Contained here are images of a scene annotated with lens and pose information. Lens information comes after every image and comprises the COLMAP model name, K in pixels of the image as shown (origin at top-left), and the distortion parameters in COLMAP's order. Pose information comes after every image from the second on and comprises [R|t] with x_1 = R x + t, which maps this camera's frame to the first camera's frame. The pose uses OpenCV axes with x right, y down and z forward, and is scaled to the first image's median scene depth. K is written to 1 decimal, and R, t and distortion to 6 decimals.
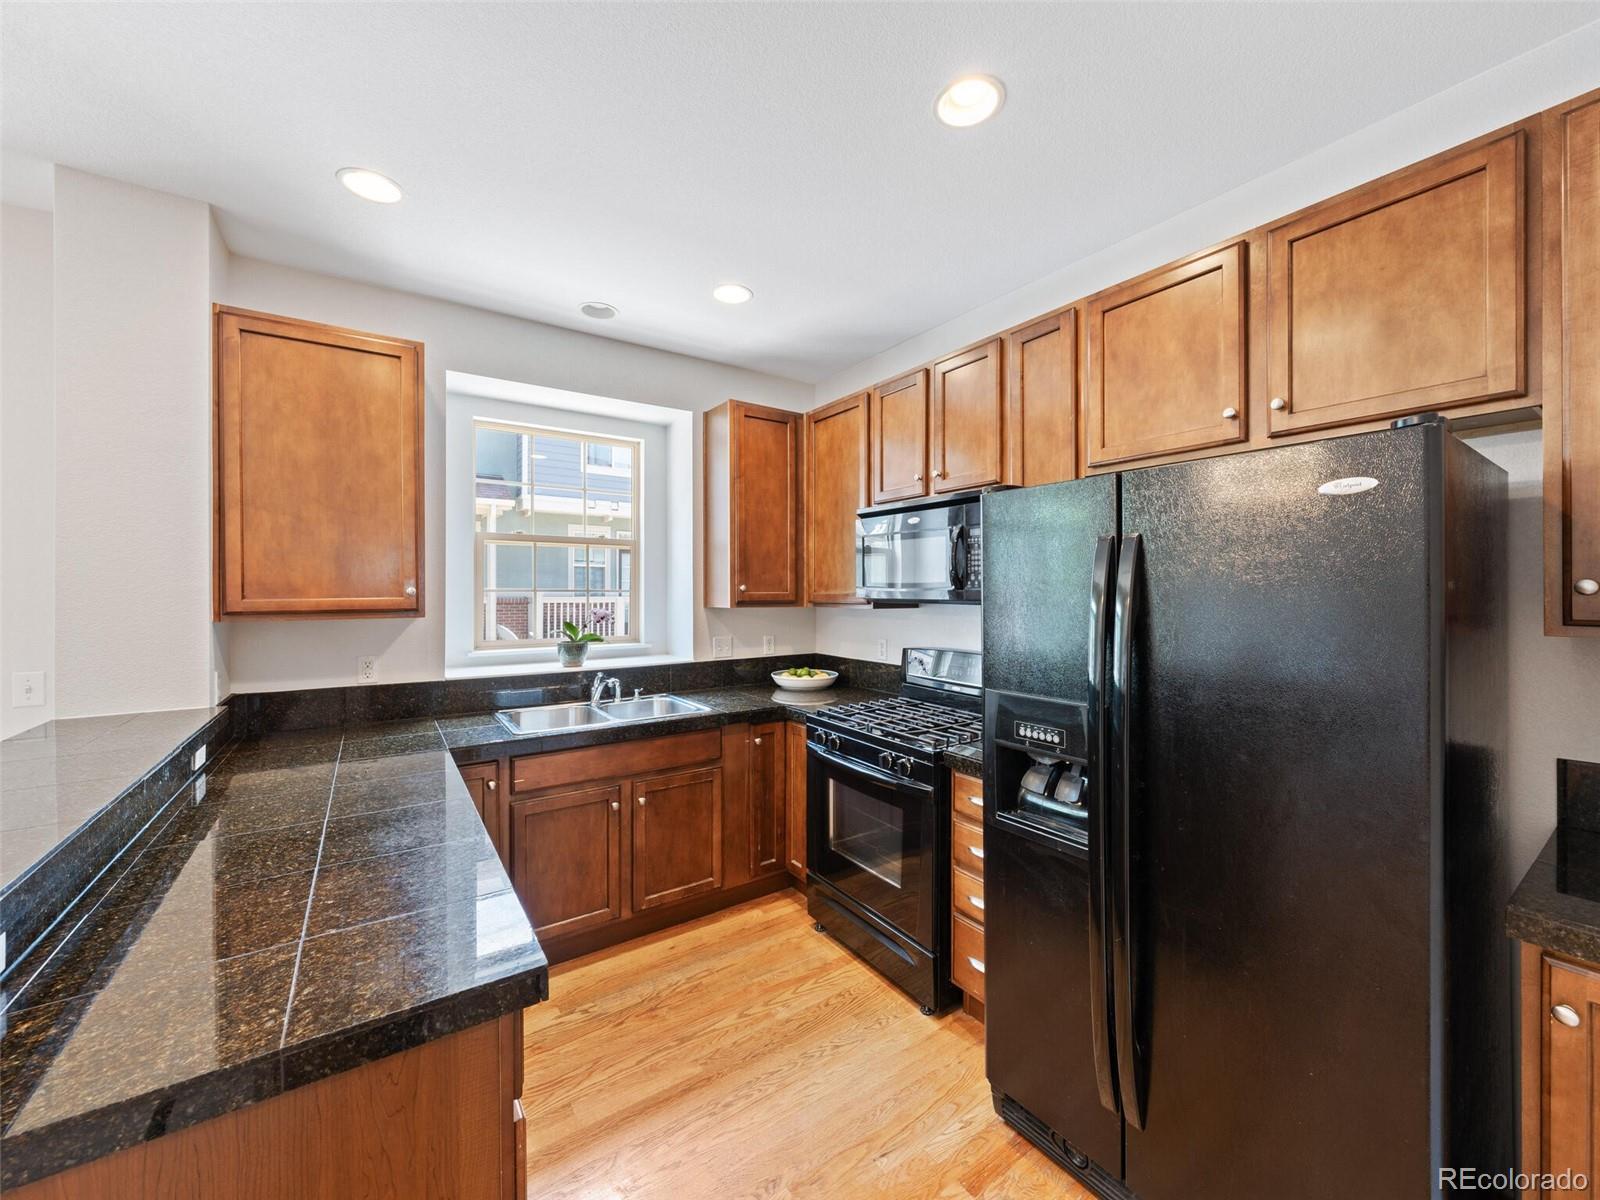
lens RADIAL K [[621.7, 0, 801.1], [0, 621.7, 592.6], [0, 0, 1]] dist [-0.003177, -0.000286]
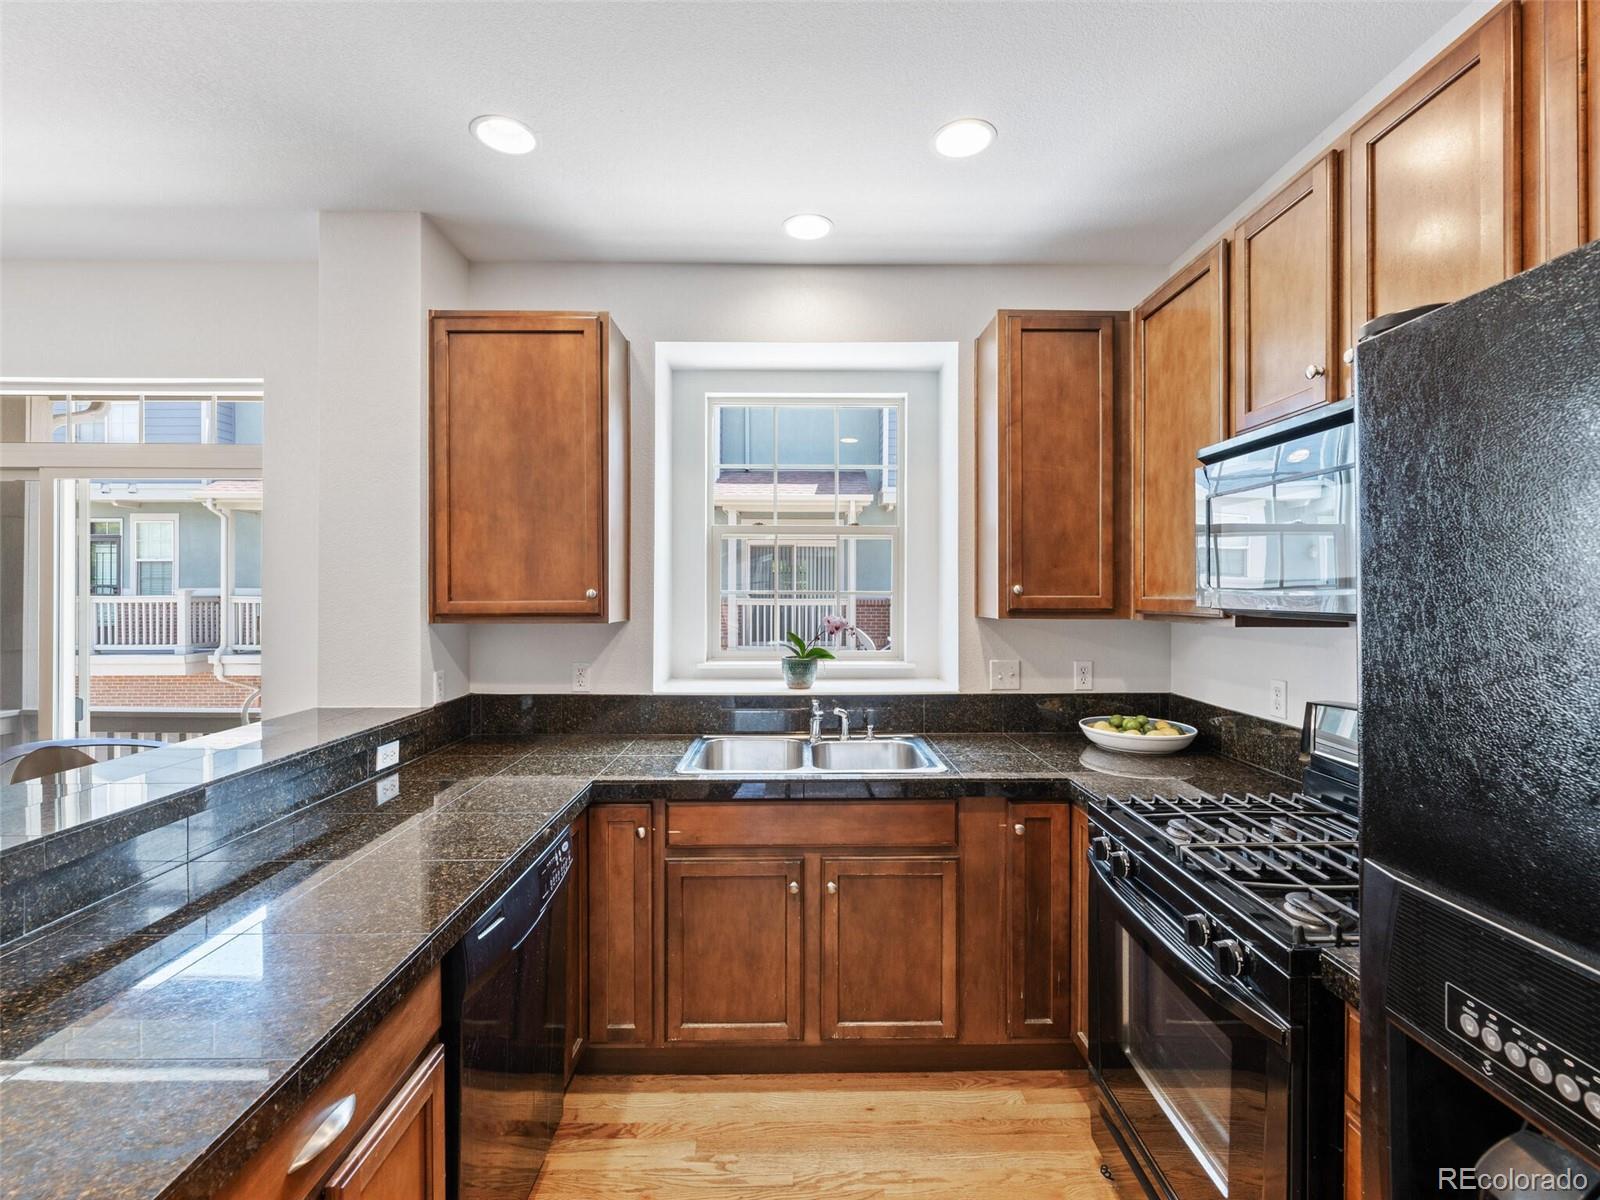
lens RADIAL K [[706.8, 0, 802.2], [0, 706.8, 591.5], [0, 0, 1]] dist [-0.000476, -0.000228]
pose [[0.831785, 0.002044, -0.555094, 0.163205], [-0.003526, 0.999993, -0.001601, -0.004054], [0.555087, 0.003289, 0.831786, 0.295828]]
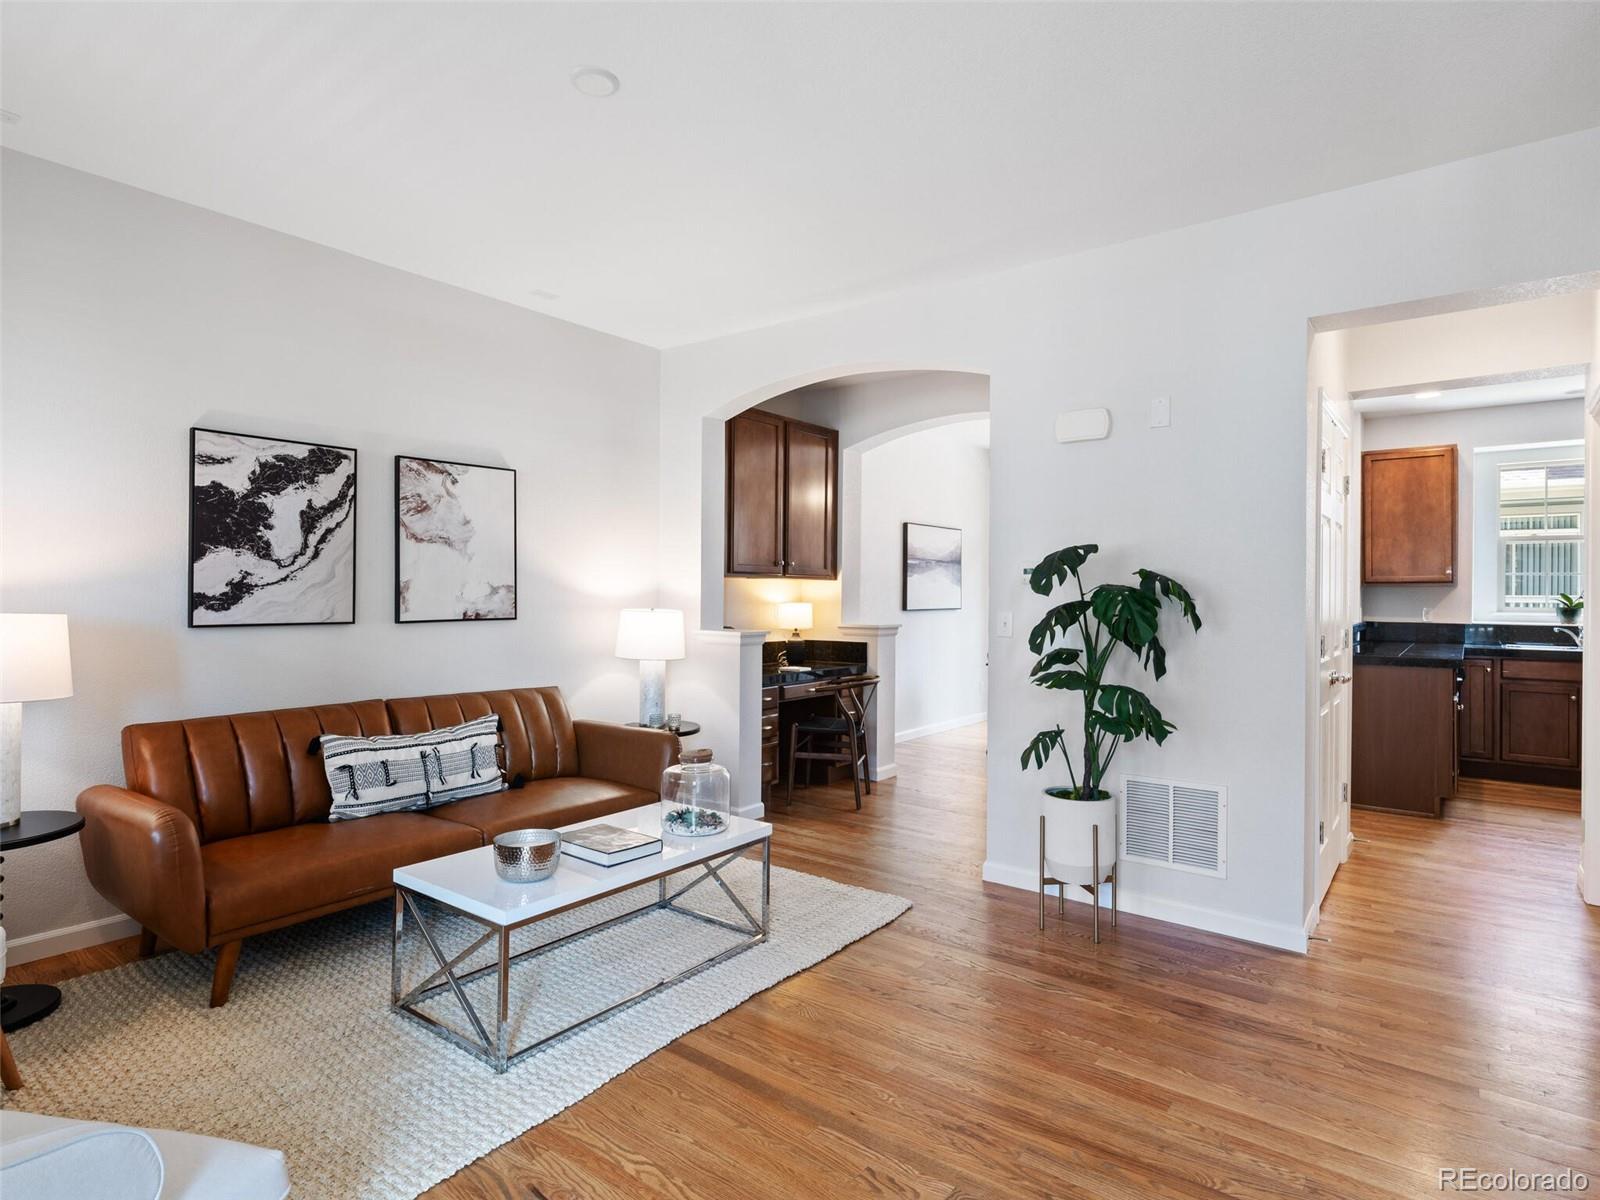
lens RADIAL K [[858.4, 0, 806.1], [0, 858.4, 591.9], [0, 0, 1]] dist [0.001396, -0.000012]
pose [[0.312540, 0.001311, -0.949904, 1.196516], [-0.013183, 0.999909, -0.002958, 0.084852], [0.949813, 0.013447, 0.312529, -1.616216]]
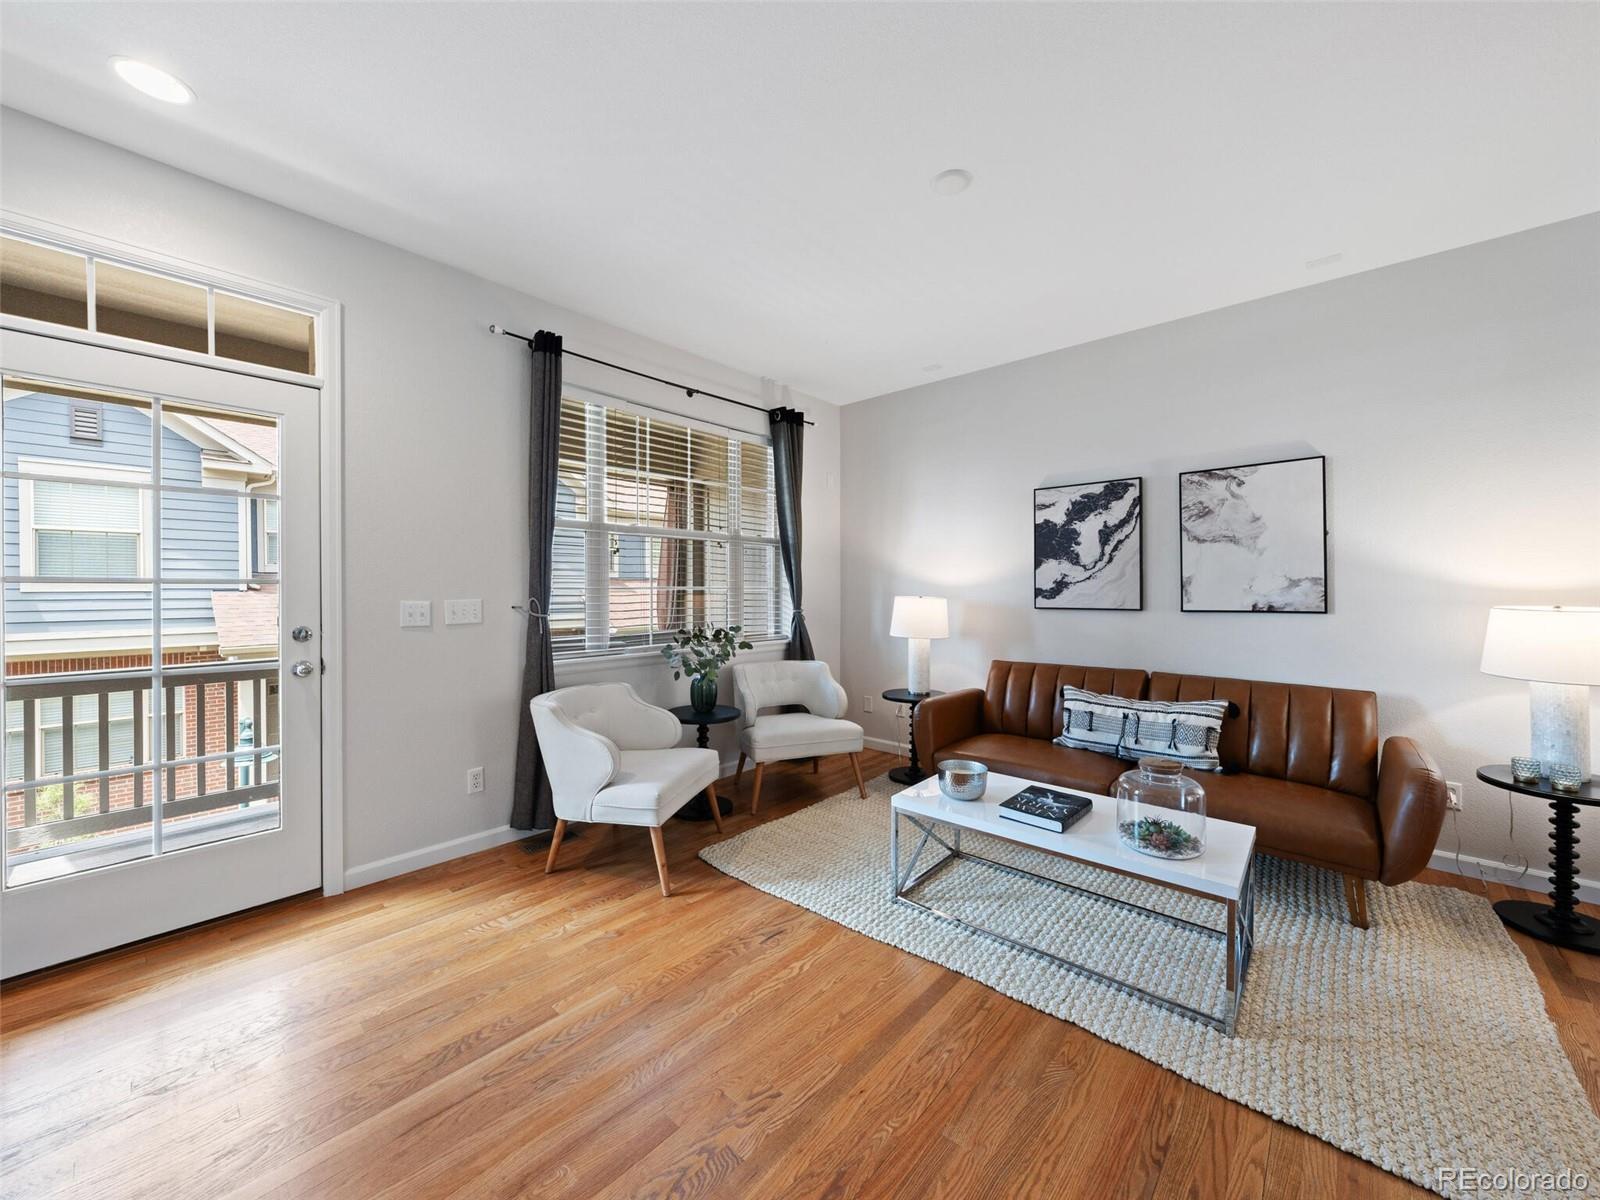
lens RADIAL K [[610.5, 0, 802.1], [0, 610.5, 592.3], [0, 0, 1]] dist [-0.001103, -0.000117]
pose [[-0.970717, 0.005213, -0.240167, 0.650719], [0.002635, 0.999935, 0.011054, 0.087076], [0.240210, 0.010098, -0.970669, -0.787171]]
